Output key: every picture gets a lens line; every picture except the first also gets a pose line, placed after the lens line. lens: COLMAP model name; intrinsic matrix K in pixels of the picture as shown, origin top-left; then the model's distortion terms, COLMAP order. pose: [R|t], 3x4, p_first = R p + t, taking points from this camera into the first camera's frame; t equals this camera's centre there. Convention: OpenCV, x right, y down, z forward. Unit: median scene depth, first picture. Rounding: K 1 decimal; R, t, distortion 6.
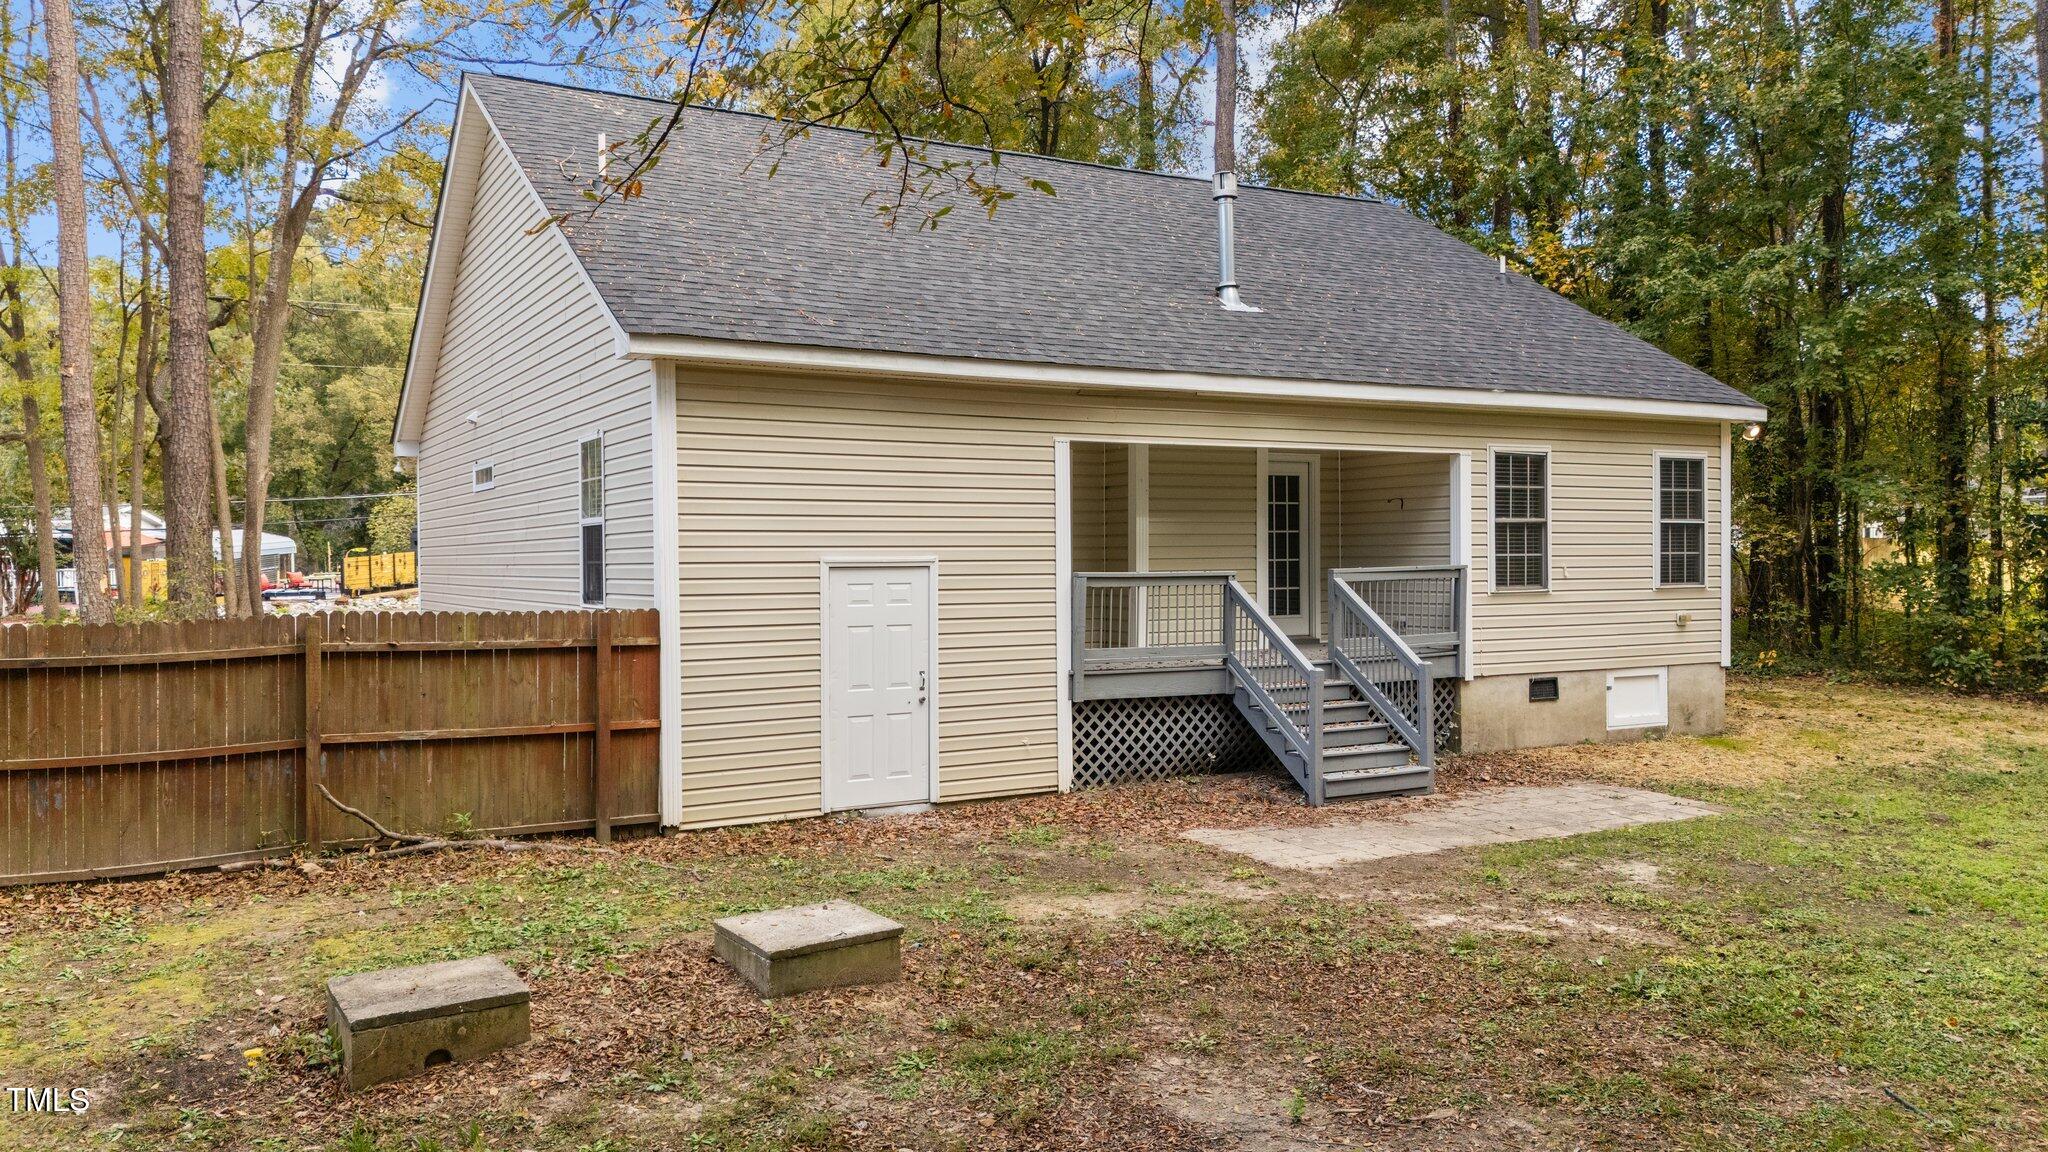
lens RADIAL K [[1527.1, 0, 1022.2], [0, 1527.1, 610.2], [0, 0, 1]] dist [0.058249, -0.002875]
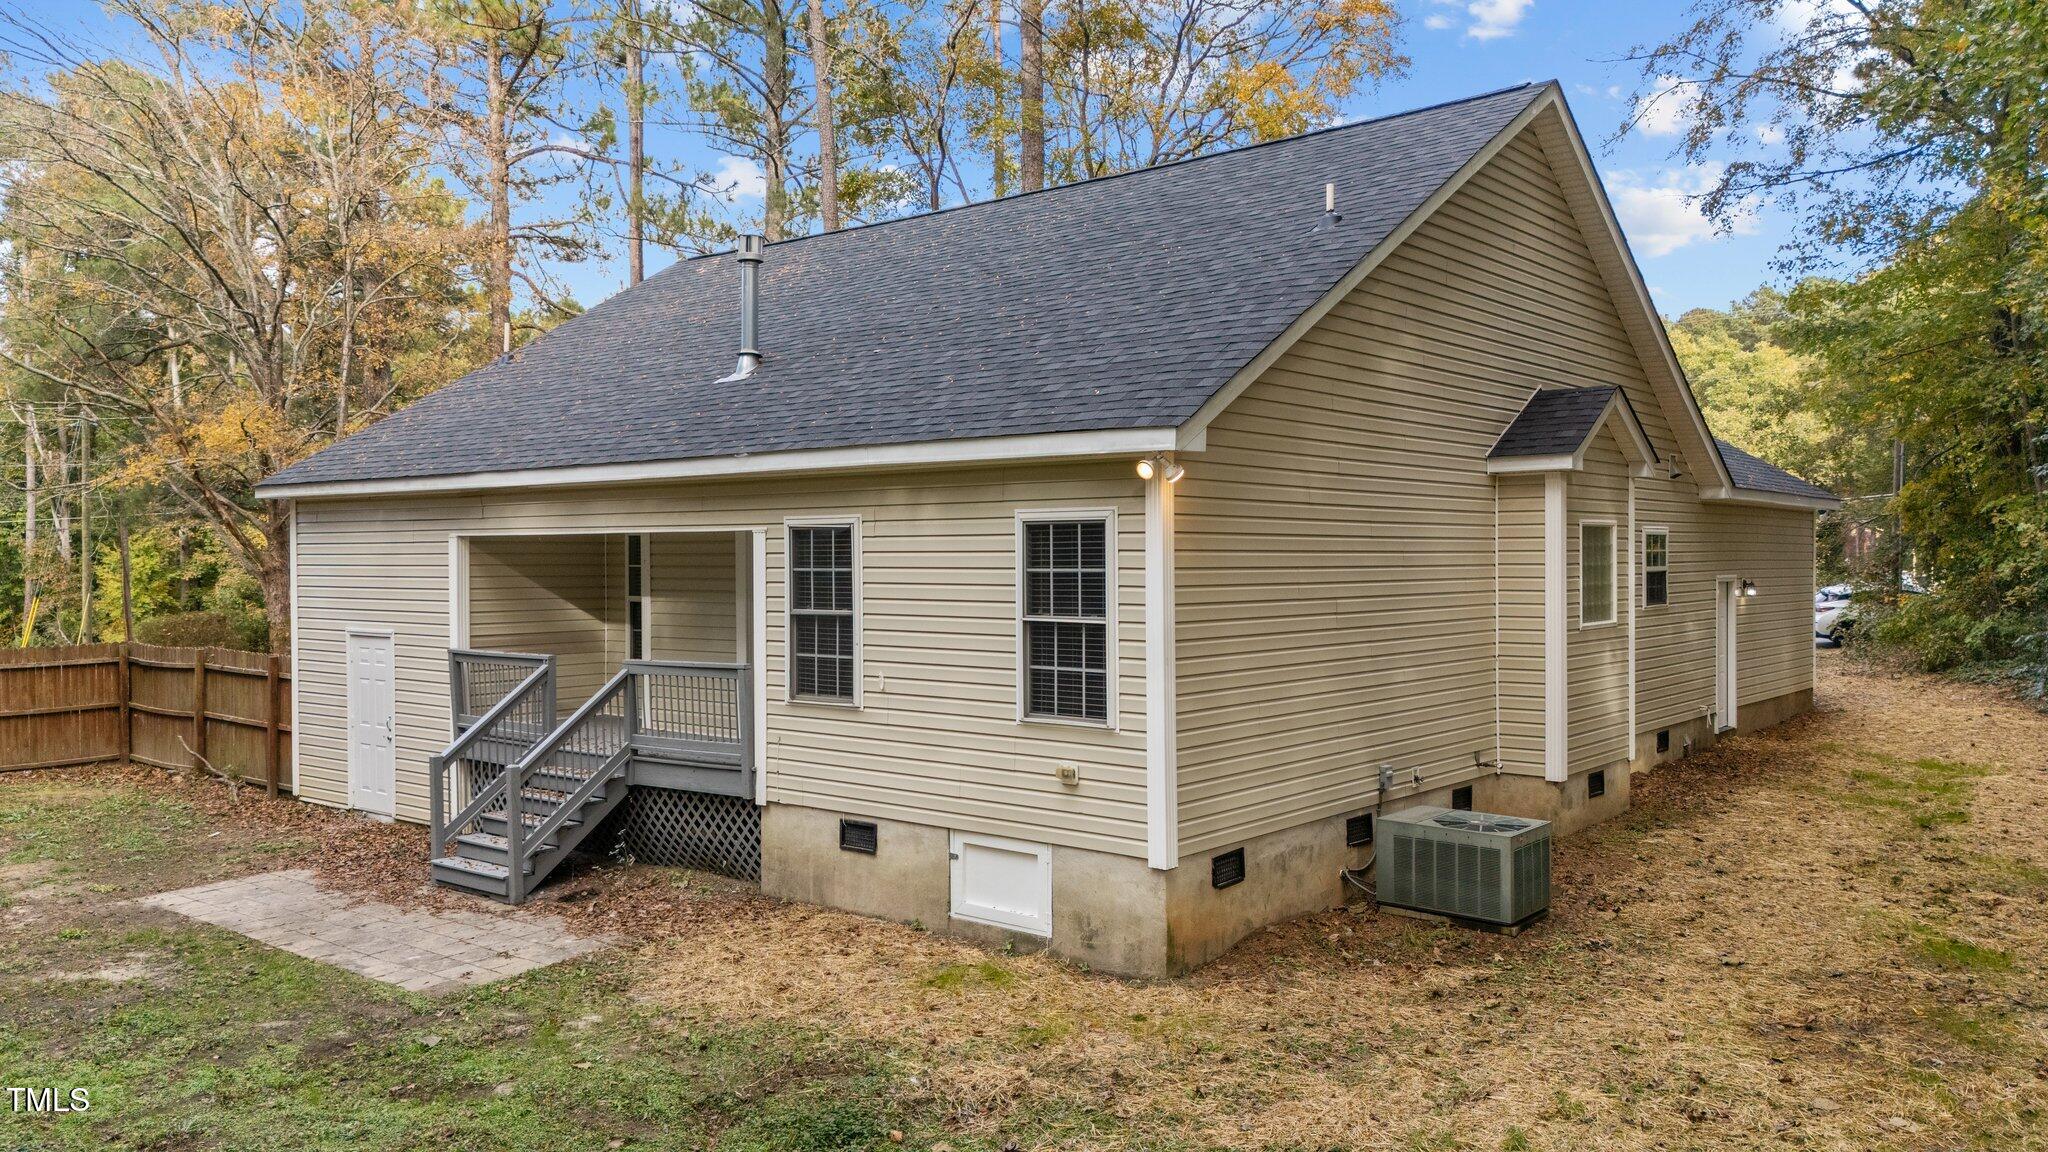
lens RADIAL K [[1496.3, 0, 1024.0], [0, 1496.3, 576.0], [0, 0, 1]] dist [0.078355, -0.002269]
pose [[0.351064, 0.019427, -0.936150, 1.086477], [-0.030169, 0.999500, 0.009428, -0.088166], [0.935865, 0.024933, 0.351475, 0.838906]]
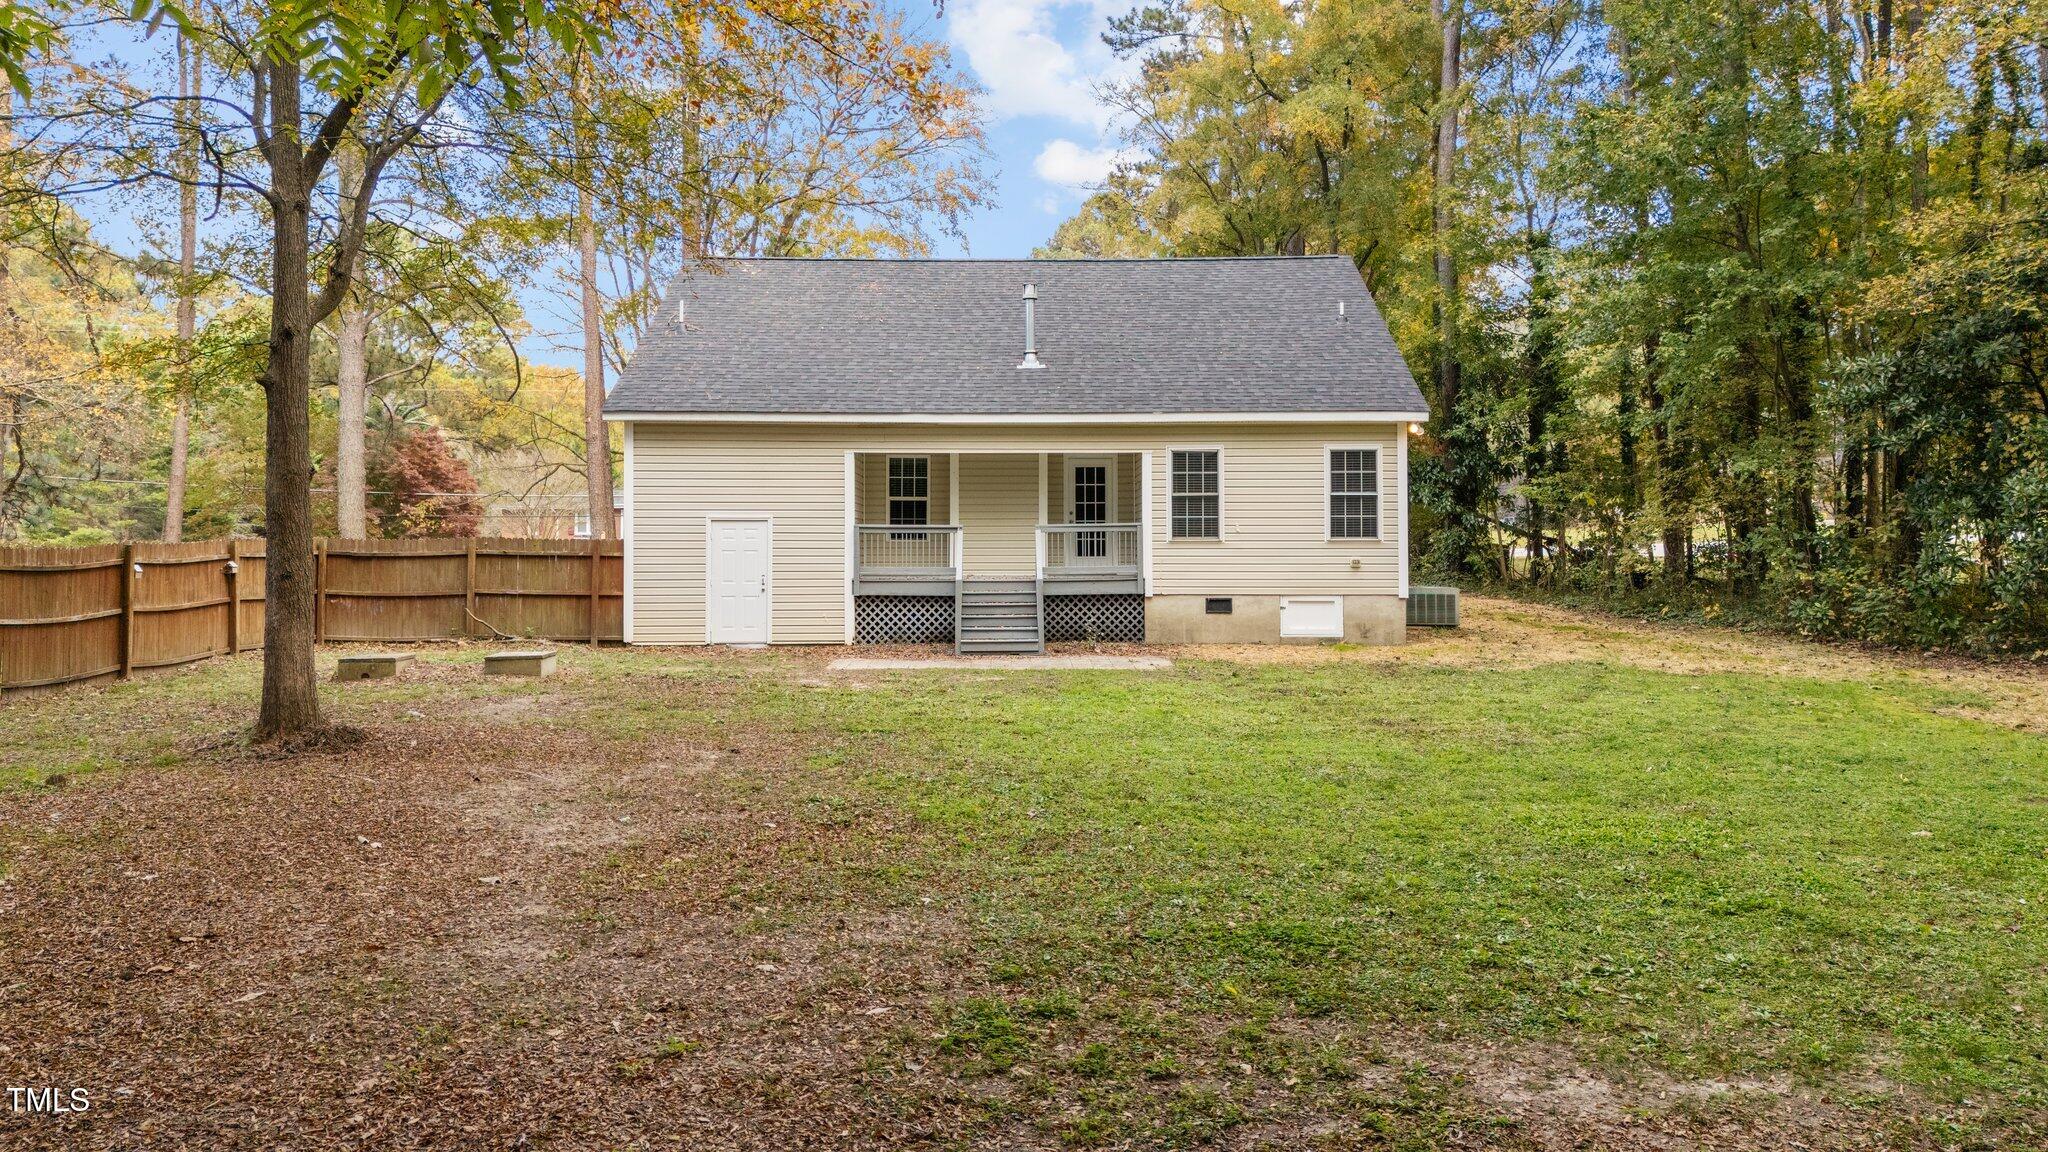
lens RADIAL K [[1496.3, 0, 1024.0], [0, 1496.3, 576.0], [0, 0, 1]] dist [0.078355, -0.002269]
pose [[0.868244, 0.012912, -0.495970, 0.930859], [-0.022617, 0.999652, -0.013568, 0.047933], [0.495622, 0.022998, 0.868234, -0.387505]]
